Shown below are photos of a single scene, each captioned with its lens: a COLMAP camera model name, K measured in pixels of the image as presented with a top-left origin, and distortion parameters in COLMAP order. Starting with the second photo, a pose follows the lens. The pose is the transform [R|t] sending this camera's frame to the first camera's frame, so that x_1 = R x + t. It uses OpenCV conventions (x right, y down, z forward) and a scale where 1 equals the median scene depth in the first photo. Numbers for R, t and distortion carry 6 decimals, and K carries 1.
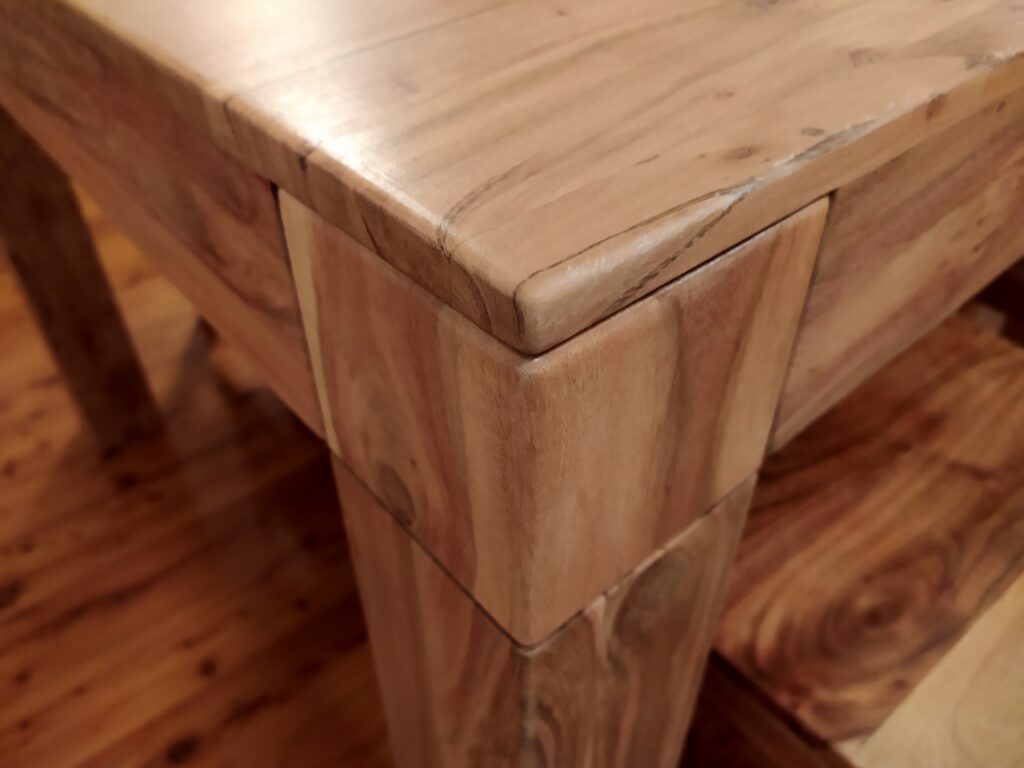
lens RADIAL K [[790.8, 0, 514.5], [0, 790.8, 382.2], [0, 0, 1]] dist [0.002735, -0.006692]
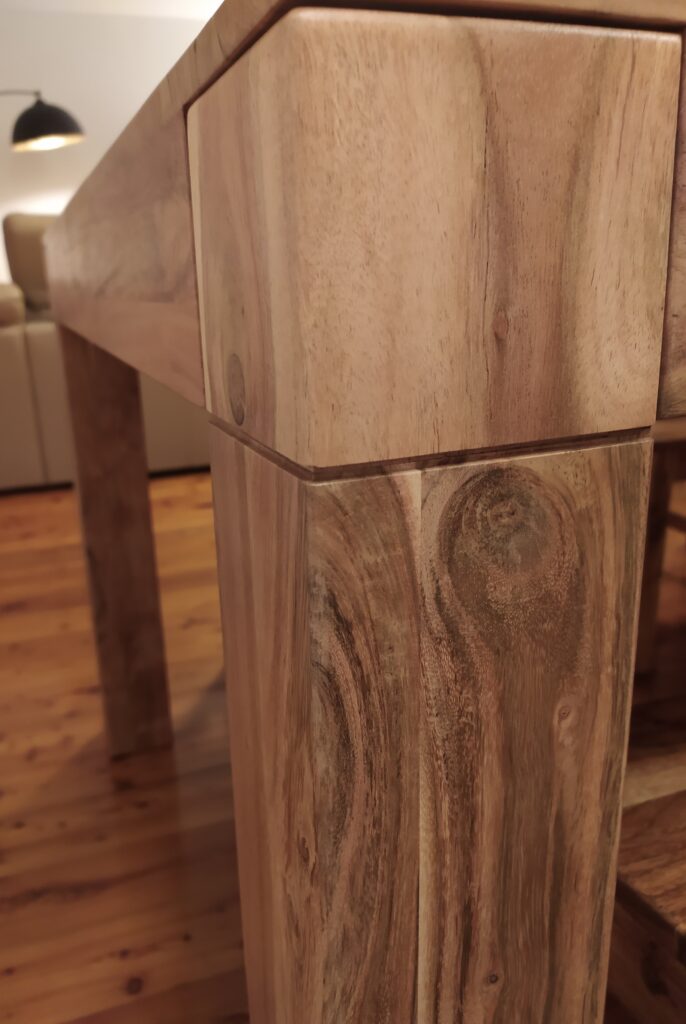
lens RADIAL K [[781.6, 0, 339.2], [0, 781.6, 512.6], [0, 0, 1]] dist [0.001294, -0.007605]
pose [[0.949818, 0.067706, -0.305389, 0.062076], [-0.182371, 0.913059, -0.364780, 0.135834], [0.254140, 0.402169, 0.879587, 0.052190]]
